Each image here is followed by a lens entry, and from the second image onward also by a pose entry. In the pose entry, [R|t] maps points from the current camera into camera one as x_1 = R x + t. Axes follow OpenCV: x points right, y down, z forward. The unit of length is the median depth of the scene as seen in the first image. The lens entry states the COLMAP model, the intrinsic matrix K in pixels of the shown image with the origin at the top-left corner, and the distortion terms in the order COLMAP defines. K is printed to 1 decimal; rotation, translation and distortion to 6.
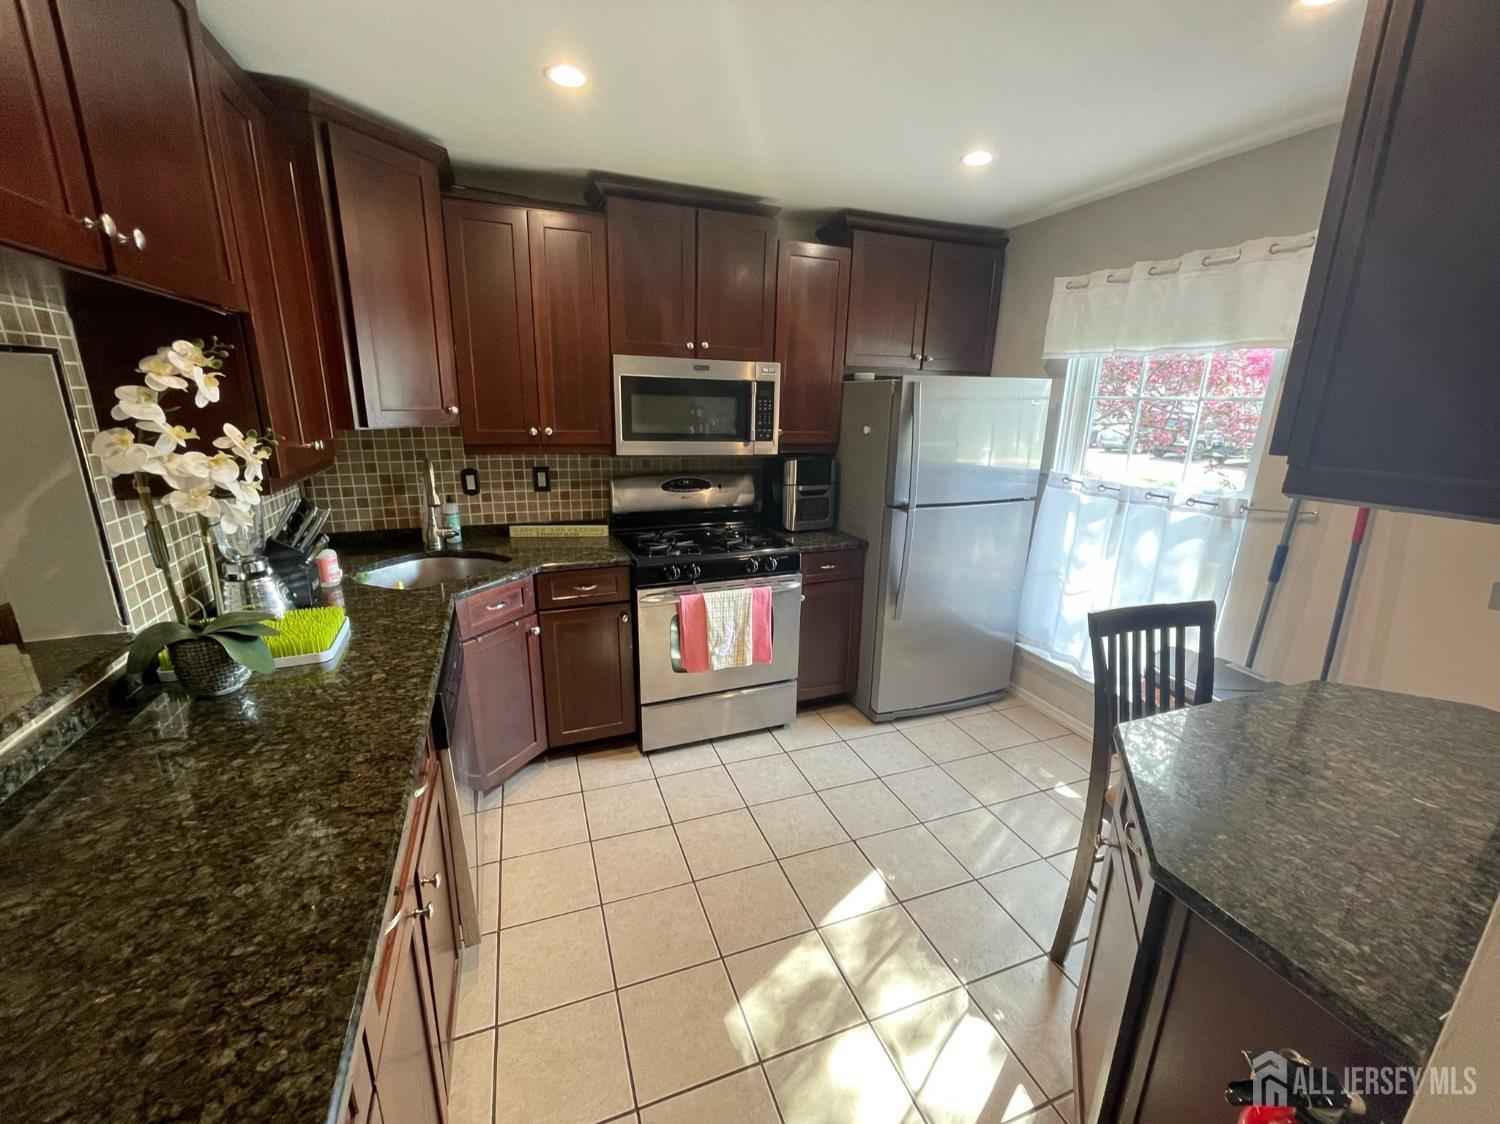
lens RADIAL K [[606.4, 0, 746.5], [0, 606.4, 559.4], [0, 0, 1]] dist [-0.003208, 0.000254]
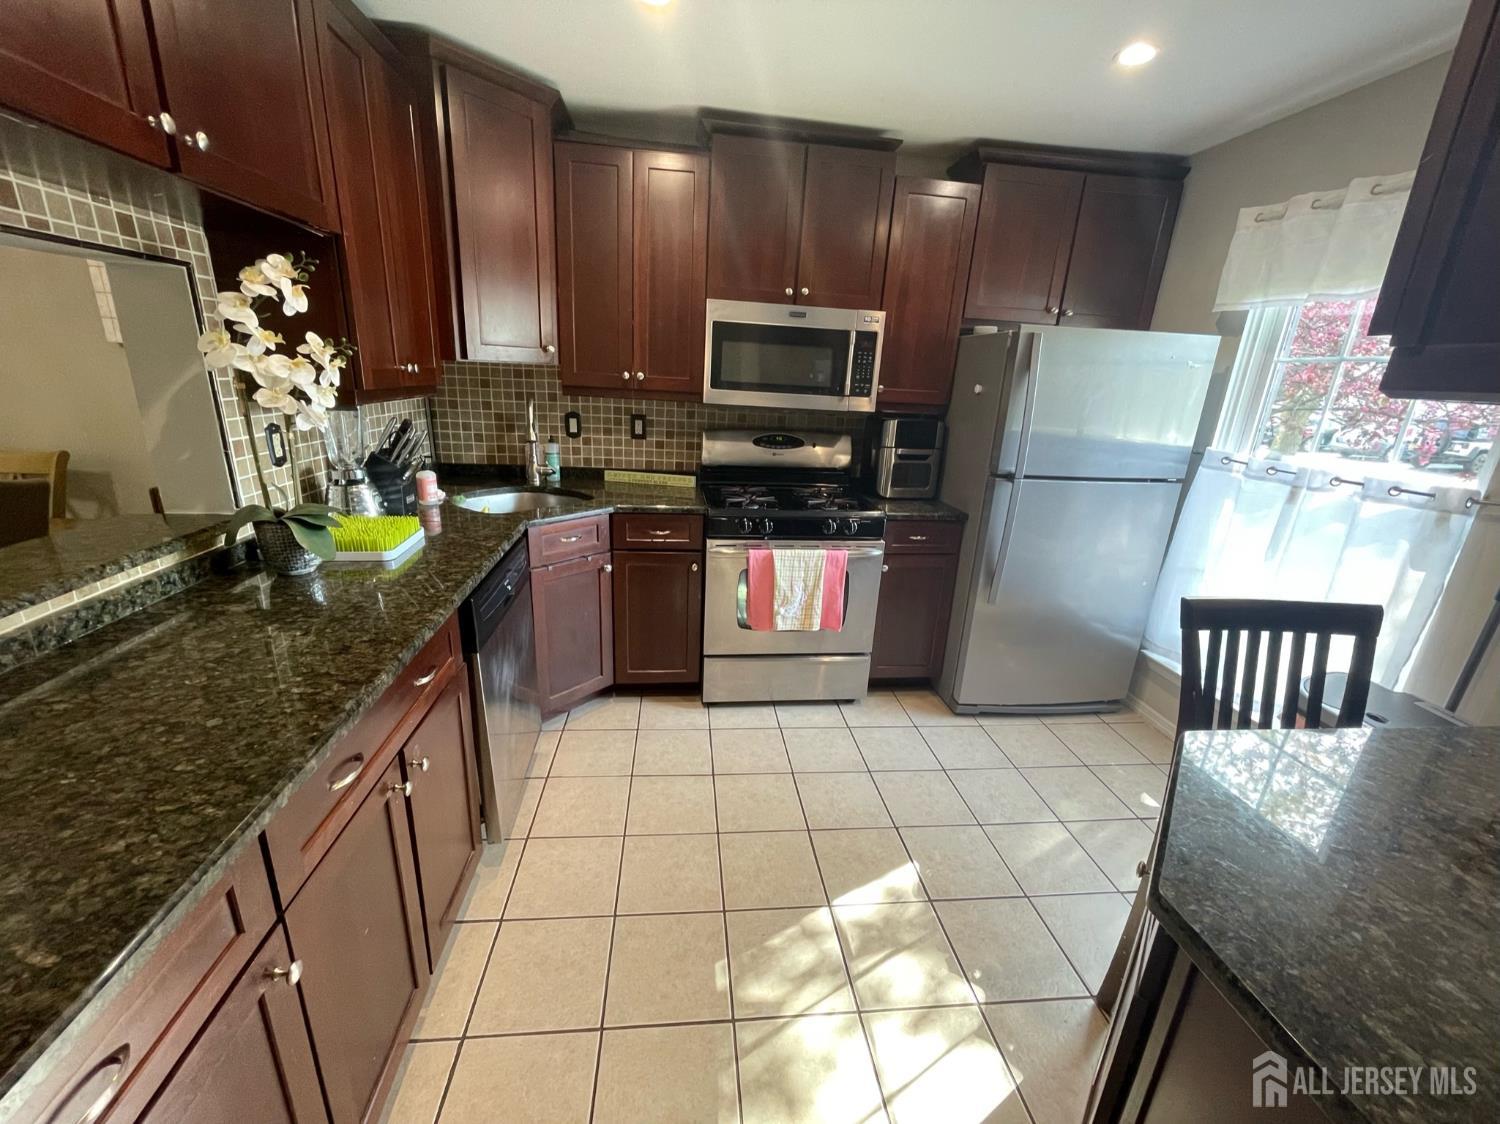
lens RADIAL K [[606.4, 0, 746.3], [0, 606.4, 560.4], [0, 0, 1]] dist [-0.003208, 0.000254]
pose [[0.967718, 0.101552, -0.230672, 0.114663], [-0.094272, 0.994643, 0.042398, 0.037066], [0.233742, -0.019283, 0.972108, 0.050978]]
